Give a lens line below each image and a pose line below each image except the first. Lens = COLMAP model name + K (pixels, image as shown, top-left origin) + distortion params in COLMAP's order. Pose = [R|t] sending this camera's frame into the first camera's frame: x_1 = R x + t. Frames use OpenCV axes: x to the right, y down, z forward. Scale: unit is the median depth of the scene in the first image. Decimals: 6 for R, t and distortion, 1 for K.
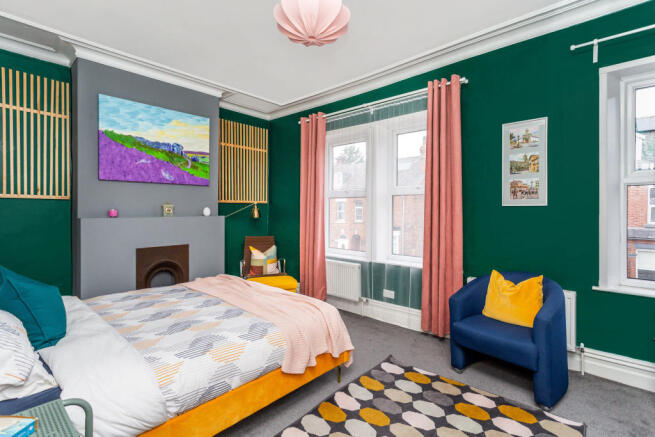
lens RADIAL K [[312.1, 0, 328.3], [0, 312.1, 208.5], [0, 0, 1]] dist [0.000135, 0.000156]
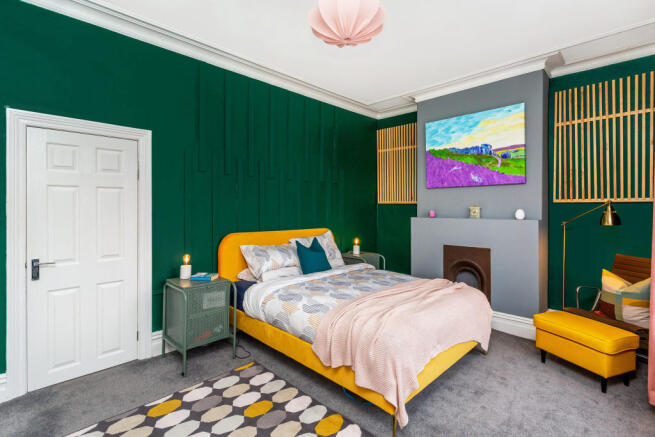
lens RADIAL K [[312.1, 0, 328.3], [0, 312.1, 208.5], [0, 0, 1]] dist [0.000135, 0.000156]
pose [[-0.049909, -0.006575, -0.998732, 0.506530], [-0.005190, 0.999967, -0.006324, 0.002368], [0.998740, 0.004868, -0.049941, 0.551411]]
